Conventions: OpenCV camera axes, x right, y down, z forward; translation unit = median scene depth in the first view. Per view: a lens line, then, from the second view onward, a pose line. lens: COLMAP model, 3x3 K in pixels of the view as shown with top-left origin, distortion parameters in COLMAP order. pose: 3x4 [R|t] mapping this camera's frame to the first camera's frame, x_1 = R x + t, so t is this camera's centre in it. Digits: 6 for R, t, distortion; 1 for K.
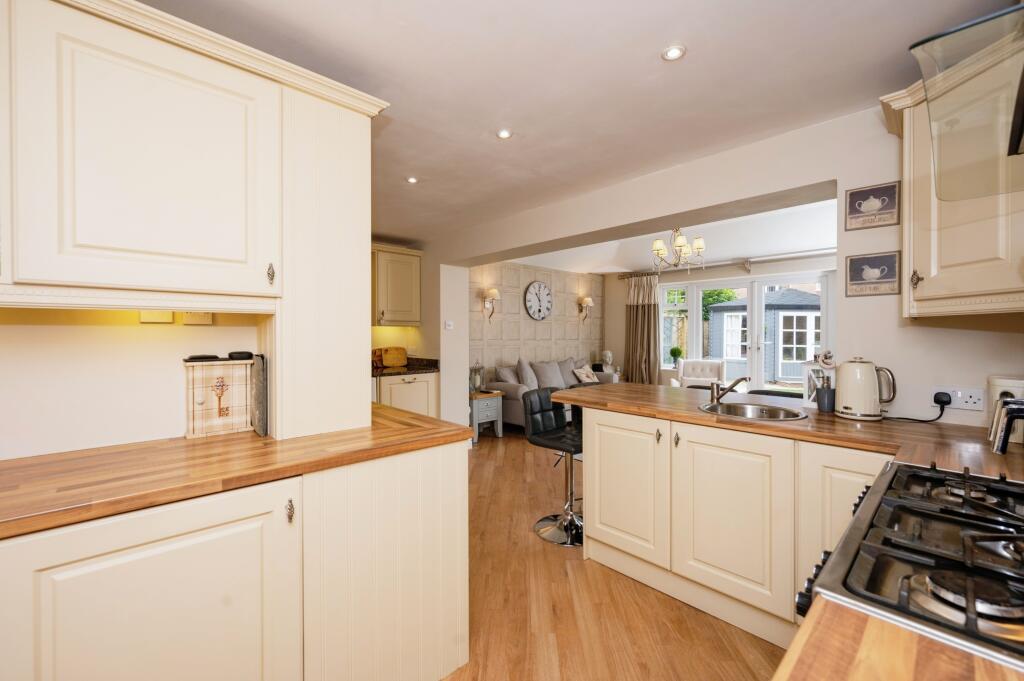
lens RADIAL K [[420.6, 0, 509.3], [0, 420.6, 342.8], [0, 0, 1]] dist [-0.003810, -0.000273]
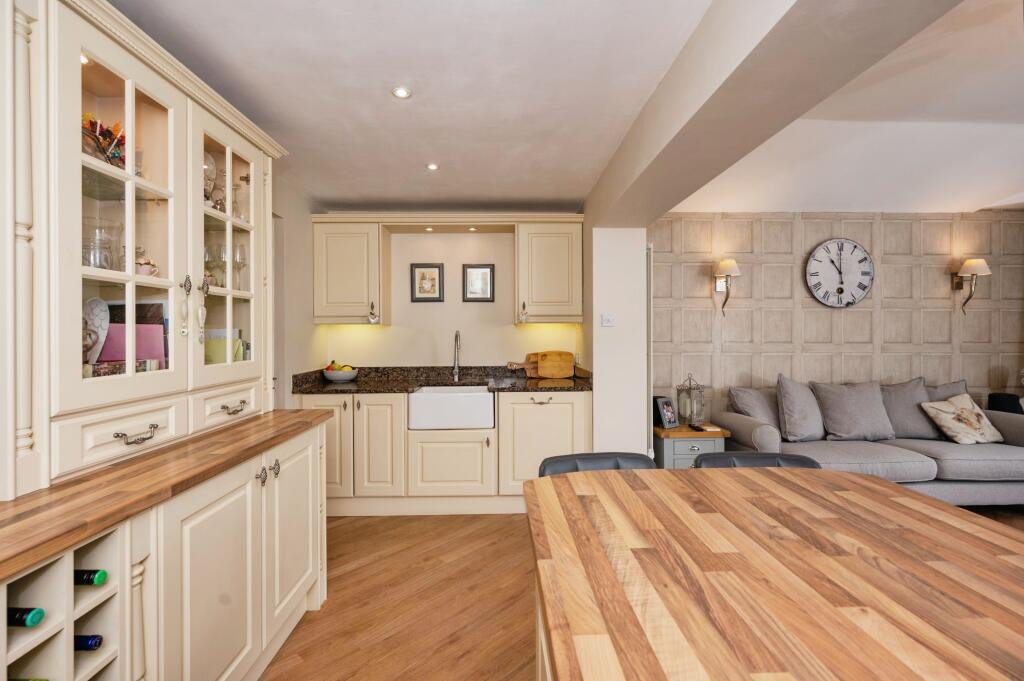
lens RADIAL K [[464.9, 0, 510.0], [0, 464.9, 338.6], [0, 0, 1]] dist [-0.002919, -0.000221]
pose [[0.749425, 0.004594, -0.662073, 0.140706], [-0.010590, 0.999931, -0.005048, -0.005067], [0.662004, 0.010794, 0.749422, 0.233204]]
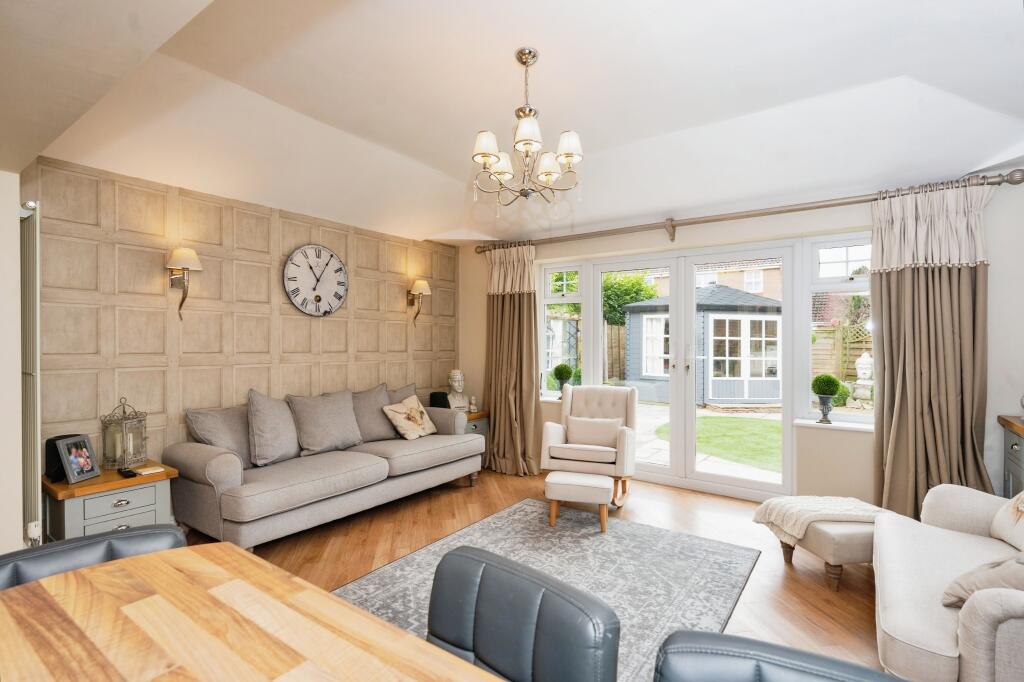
lens RADIAL K [[492.3, 0, 510.2], [0, 492.3, 344.1], [0, 0, 1]] dist [-0.001209, -0.000445]
pose [[0.980309, 0.002371, 0.197456, 0.176152], [0.000802, 0.999872, -0.015985, -0.007324], [-0.197469, 0.015829, 0.980181, 0.307614]]
